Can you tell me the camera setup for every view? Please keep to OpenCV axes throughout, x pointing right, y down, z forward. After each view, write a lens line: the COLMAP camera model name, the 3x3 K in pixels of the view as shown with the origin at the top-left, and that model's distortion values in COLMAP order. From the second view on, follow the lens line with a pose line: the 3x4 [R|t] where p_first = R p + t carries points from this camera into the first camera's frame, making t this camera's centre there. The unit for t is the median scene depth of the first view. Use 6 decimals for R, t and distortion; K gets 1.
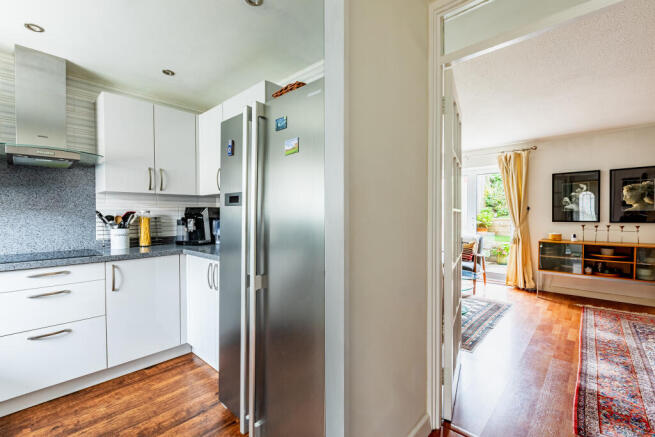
lens RADIAL K [[288.0, 0, 328.9], [0, 288.0, 214.0], [0, 0, 1]] dist [-0.000135, -0.000070]
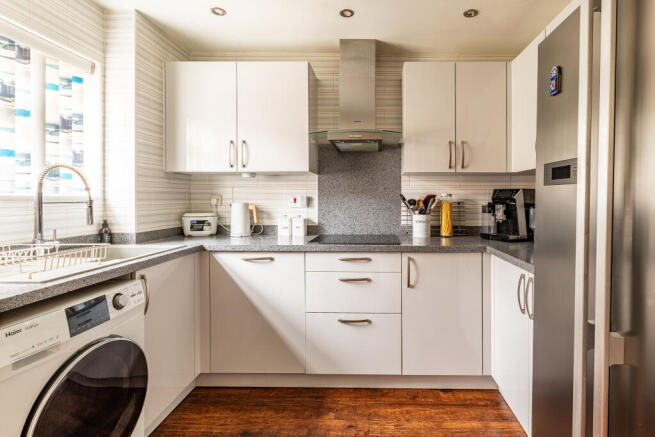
lens RADIAL K [[335.2, 0, 368.3], [0, 335.2, 197.5], [0, 0, 1]] dist [-0.003021, 0.000192]
pose [[0.658437, 0.003861, -0.752626, -0.064115], [-0.004433, 0.999989, 0.001251, -0.001457], [0.752623, 0.002513, 0.658447, 0.215105]]
